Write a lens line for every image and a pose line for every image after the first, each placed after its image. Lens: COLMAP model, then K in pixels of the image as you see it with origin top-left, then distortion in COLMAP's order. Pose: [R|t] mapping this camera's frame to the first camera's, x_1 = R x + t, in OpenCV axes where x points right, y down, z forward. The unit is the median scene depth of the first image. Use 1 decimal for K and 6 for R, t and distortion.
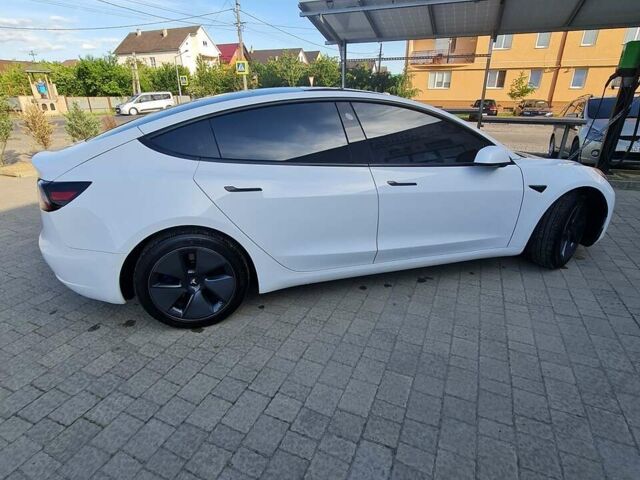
lens RADIAL K [[348.9, 0, 320.0], [0, 348.9, 240.0], [0, 0, 1]] dist [-0.000501, 0.000015]
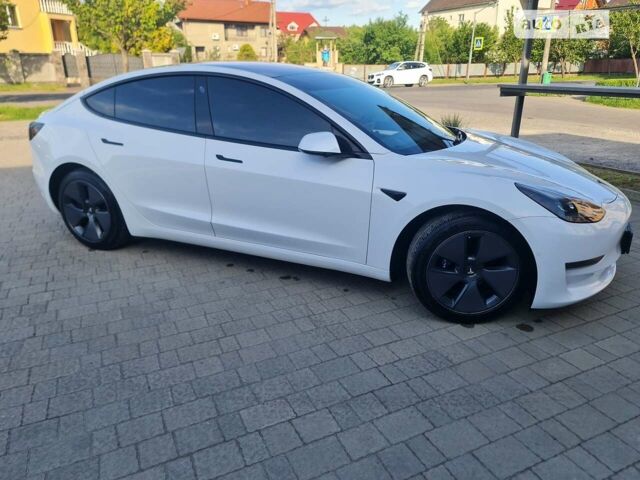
lens RADIAL K [[474.4, 0, 320.0], [0, 474.4, 240.0], [0, 0, 1]] dist [0.022987, 0.002322]
pose [[0.764889, 0.229367, -0.601943, 0.103096], [-0.251606, 0.966608, 0.048605, -0.005520], [0.592992, 0.114276, 0.797058, 0.008027]]
